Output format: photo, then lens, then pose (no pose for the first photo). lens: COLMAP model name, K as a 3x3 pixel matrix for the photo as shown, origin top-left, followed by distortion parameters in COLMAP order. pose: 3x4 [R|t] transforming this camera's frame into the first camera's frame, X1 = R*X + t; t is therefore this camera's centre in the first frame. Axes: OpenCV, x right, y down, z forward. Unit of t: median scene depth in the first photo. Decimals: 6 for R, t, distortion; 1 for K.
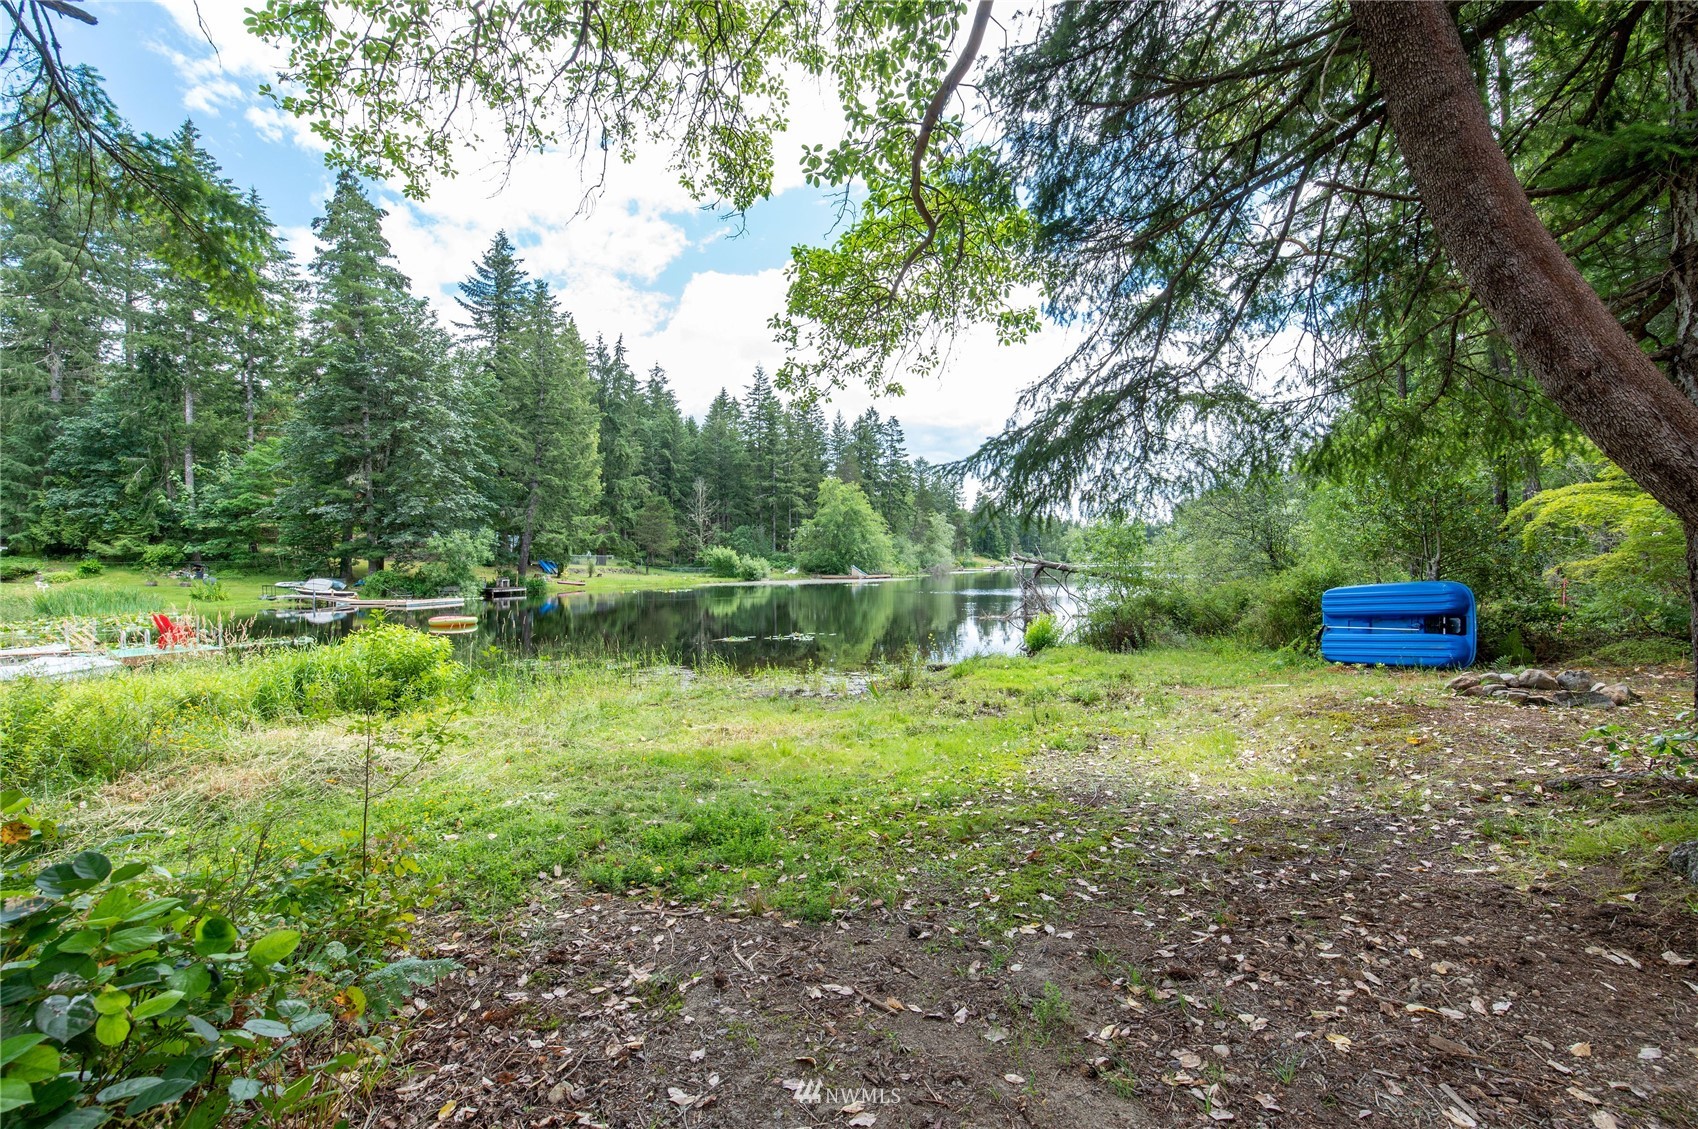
lens RADIAL K [[751.3, 0, 849.0], [0, 751.3, 564.5], [0, 0, 1]] dist [0.005351, 0.000557]
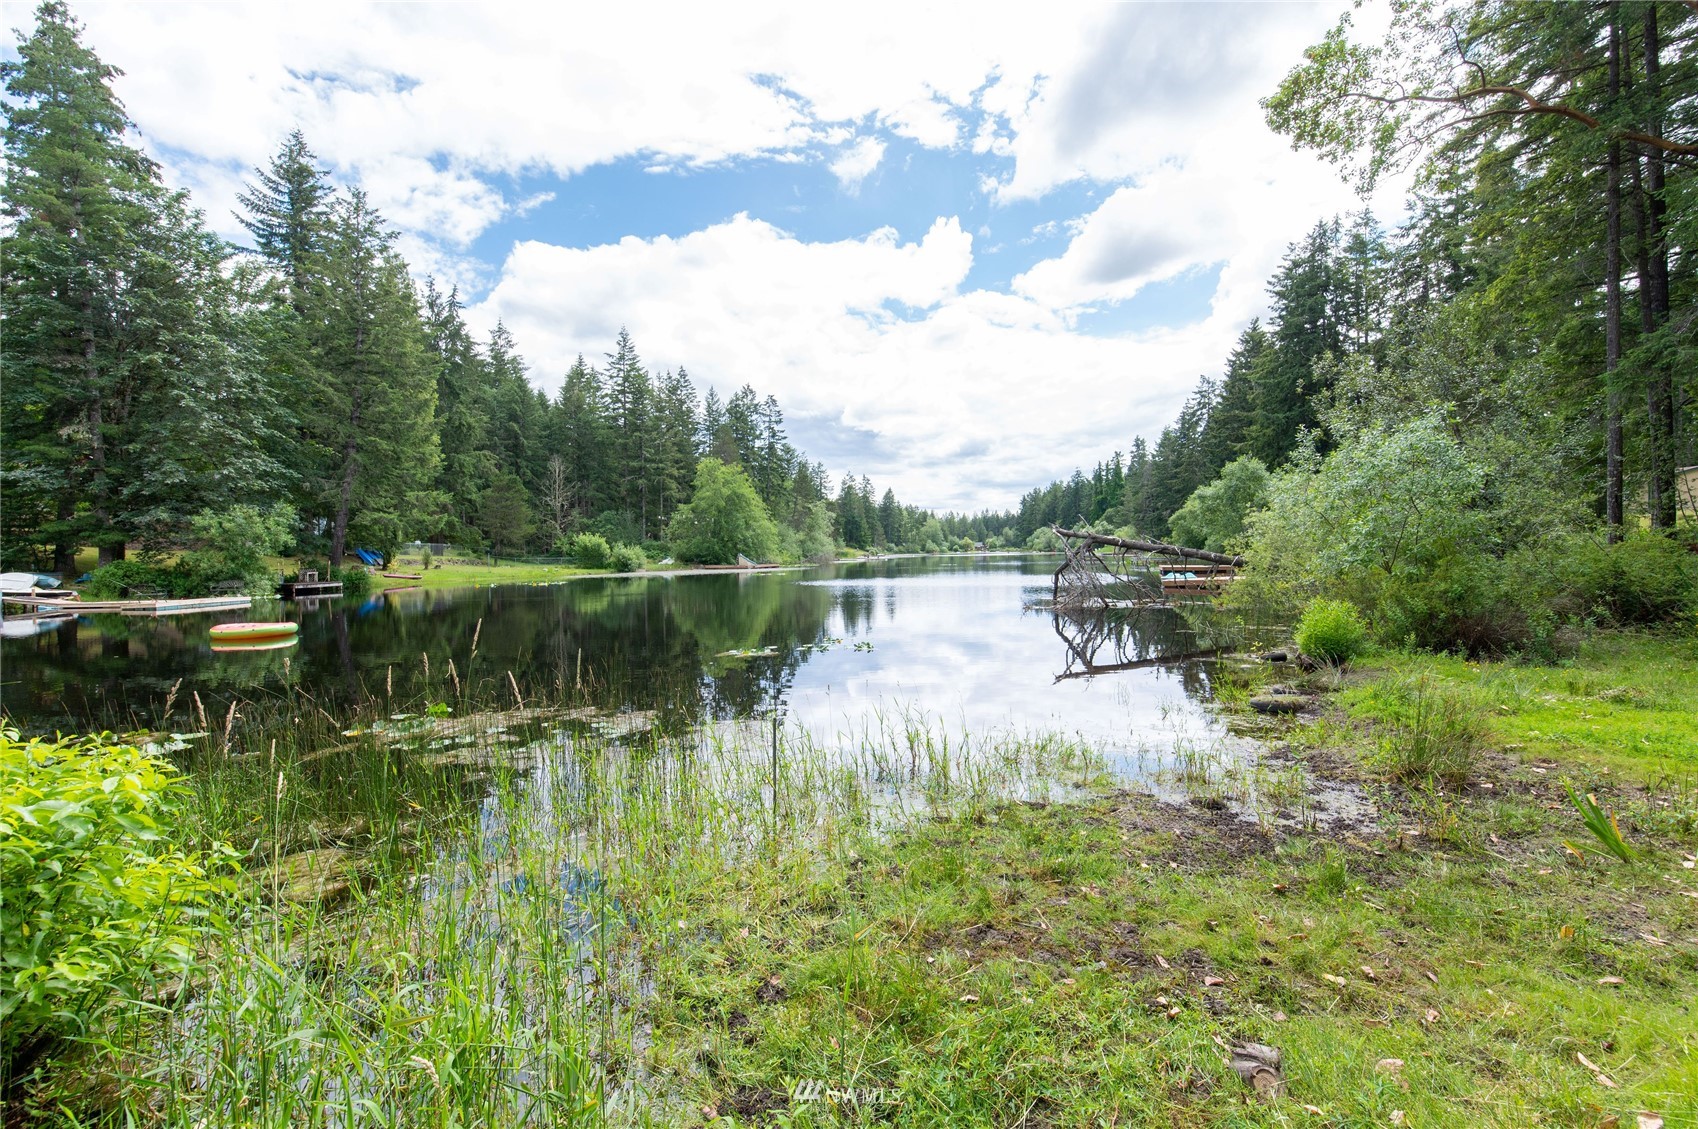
lens RADIAL K [[751.3, 0, 849.0], [0, 751.3, 564.5], [0, 0, 1]] dist [0.005351, 0.000557]
pose [[0.980580, -0.009124, 0.195905, -0.051385], [0.007097, 0.999914, 0.011049, 0.005739], [-0.195989, -0.009444, 0.980561, 0.101455]]
